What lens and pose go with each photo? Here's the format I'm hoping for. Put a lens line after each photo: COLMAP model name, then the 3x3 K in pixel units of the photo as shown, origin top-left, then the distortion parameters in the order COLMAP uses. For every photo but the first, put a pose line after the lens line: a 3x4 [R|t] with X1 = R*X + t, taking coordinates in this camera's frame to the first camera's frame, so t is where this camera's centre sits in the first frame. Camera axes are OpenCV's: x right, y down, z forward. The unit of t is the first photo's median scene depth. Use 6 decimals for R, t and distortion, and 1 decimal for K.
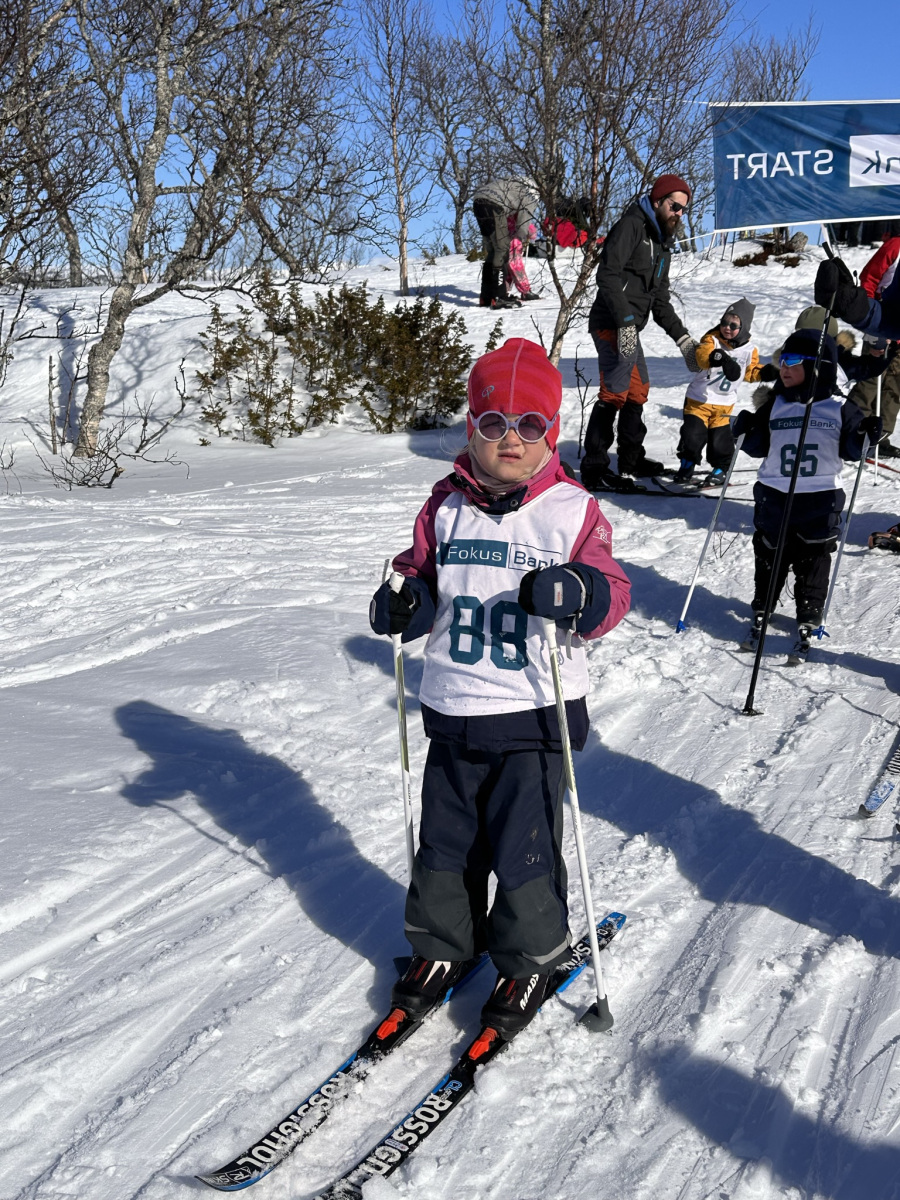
lens RADIAL K [[1373.3, 0, 450.0], [0, 1373.3, 600.0], [0, 0, 1]] dist [0.204540, -0.446885]
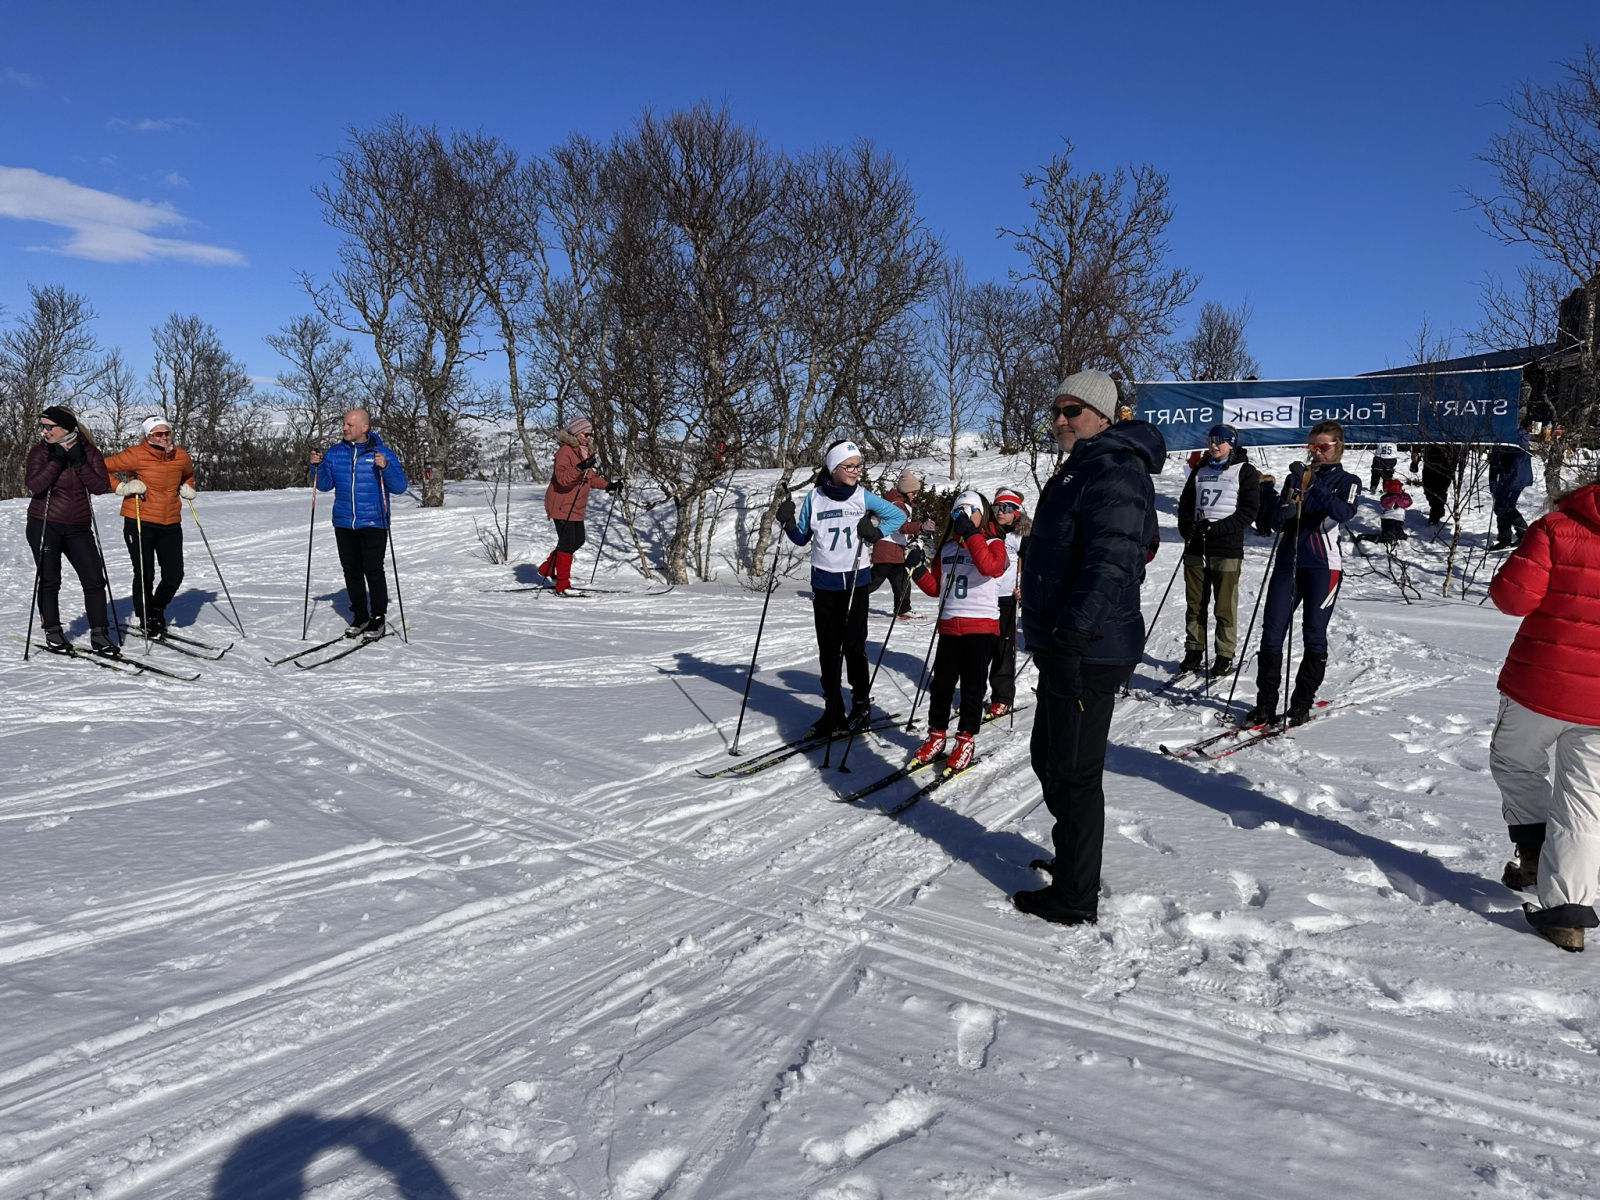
lens RADIAL K [[1111.5, 0, 800.0], [0, 1111.5, 600.0], [0, 0, 1]] dist [0.168312, -0.326334]
pose [[0.983399, 0.038644, -0.177293, 0.035192], [-0.054820, 0.994676, -0.087264, 0.041896], [0.172977, 0.095534, 0.980282, -0.323924]]
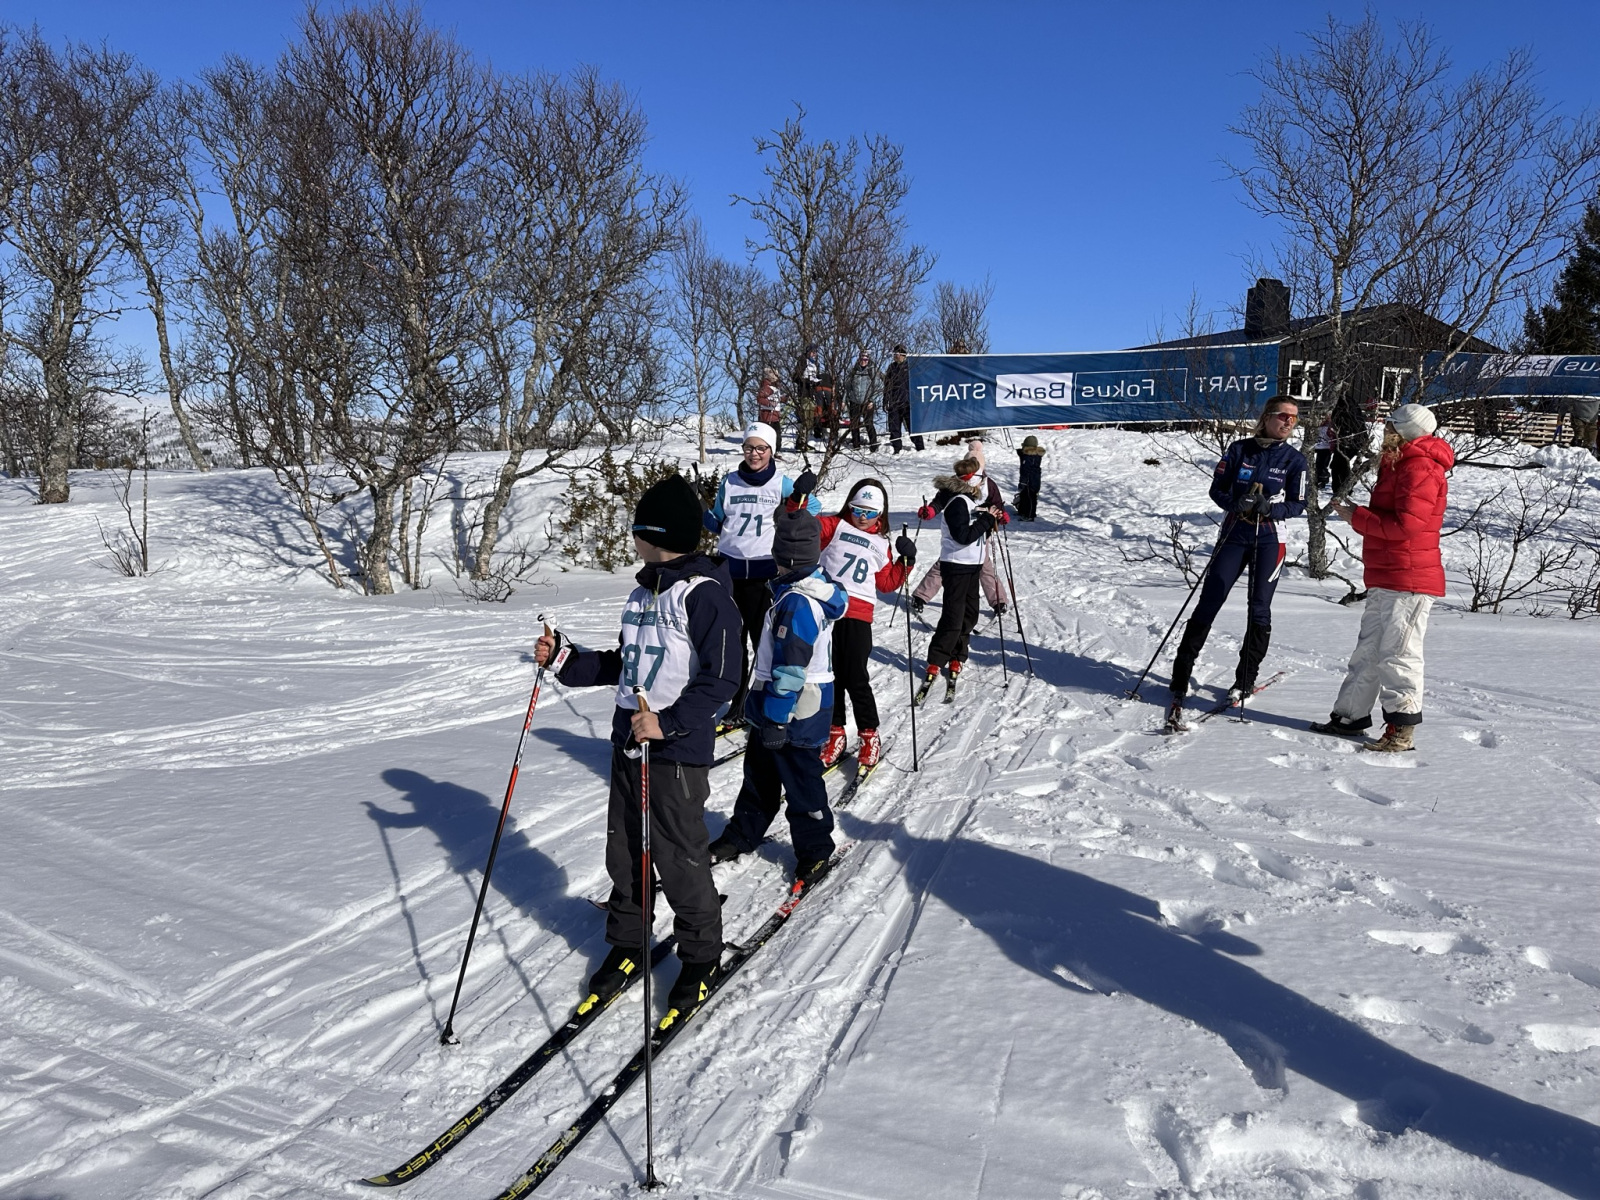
lens RADIAL K [[1122.2, 0, 809.7], [0, 1122.2, 604.0], [0, 0, 1]] dist [0.079061, -0.115207]
pose [[0.997731, 0.001139, 0.067323, -0.002189], [0.003985, 0.997106, -0.075924, 0.010858], [-0.067215, 0.076020, 0.994838, -0.169502]]
